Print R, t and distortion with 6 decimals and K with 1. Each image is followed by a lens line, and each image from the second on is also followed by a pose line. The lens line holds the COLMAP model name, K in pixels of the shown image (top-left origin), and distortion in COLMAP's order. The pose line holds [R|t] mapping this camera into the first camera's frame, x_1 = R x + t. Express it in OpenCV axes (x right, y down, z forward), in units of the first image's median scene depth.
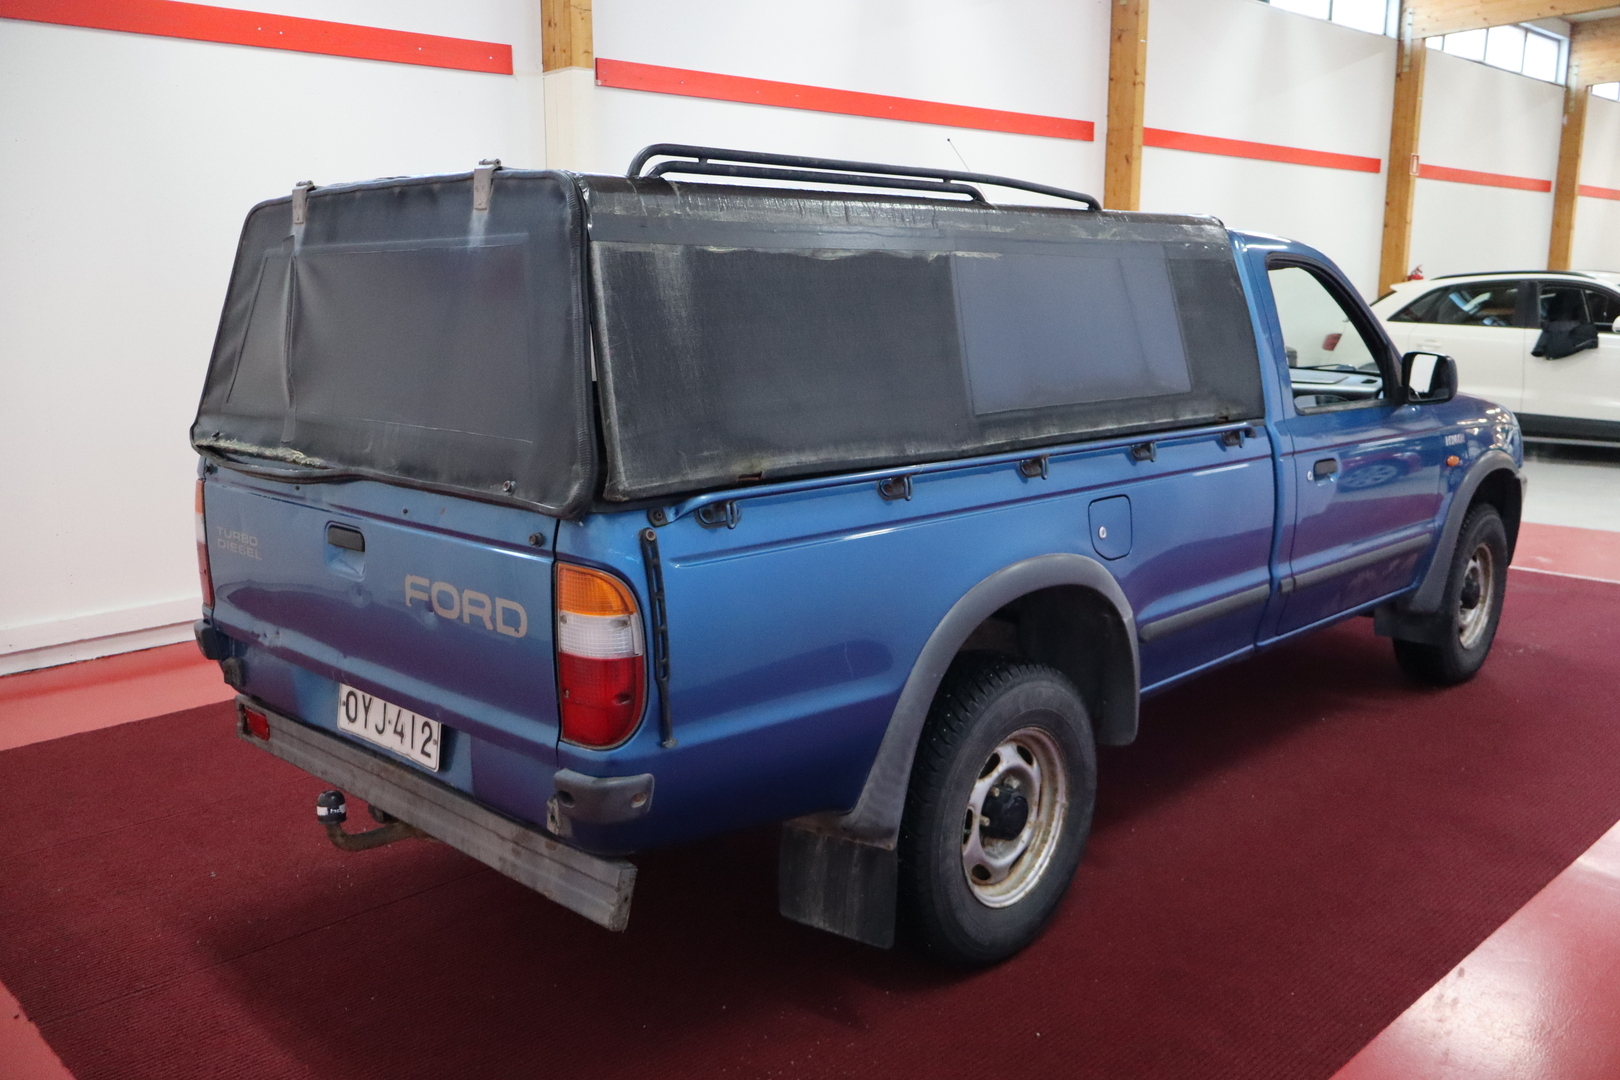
lens RADIAL K [[1395.1, 0, 810.0], [0, 1395.1, 540.0], [0, 0, 1]] dist [-0.005345, 0.002973]
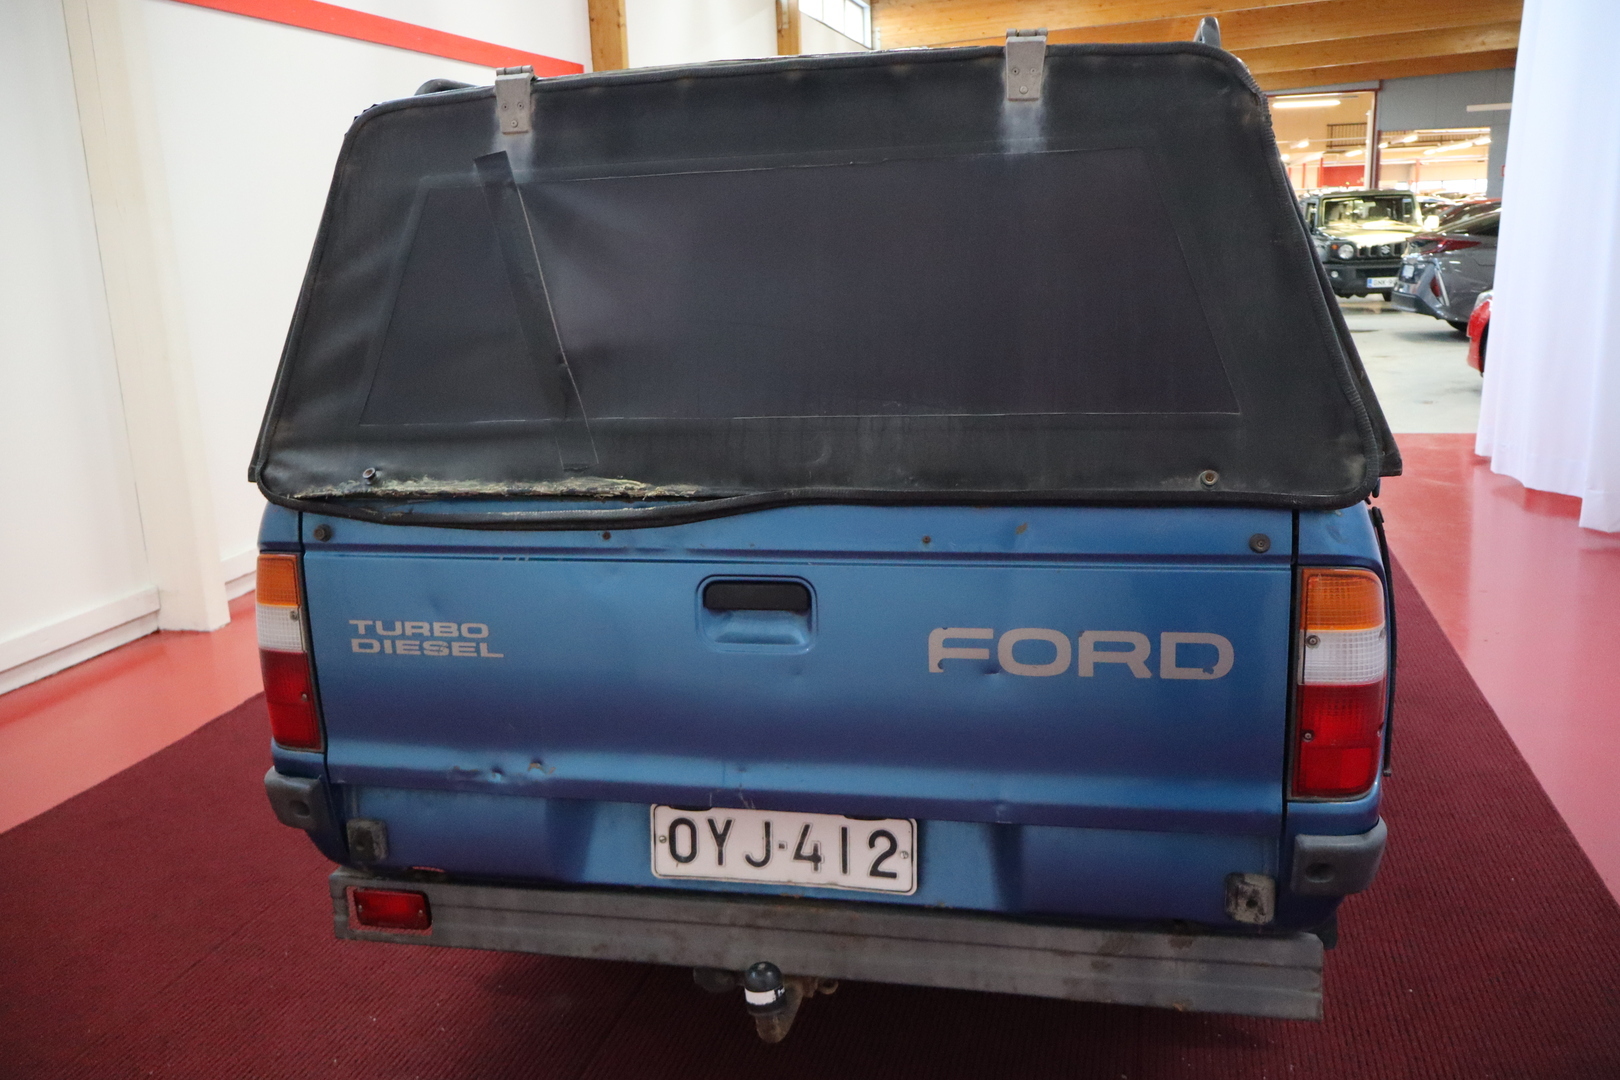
lens RADIAL K [[1377.7, 0, 810.0], [0, 1377.7, 540.0], [0, 0, 1]] dist [0.003060, 0.006560]
pose [[0.849463, -0.145953, 0.507060, -0.647514], [0.131828, 0.989212, 0.063889, -0.067607], [-0.510914, 0.012573, 0.859540, 0.411833]]
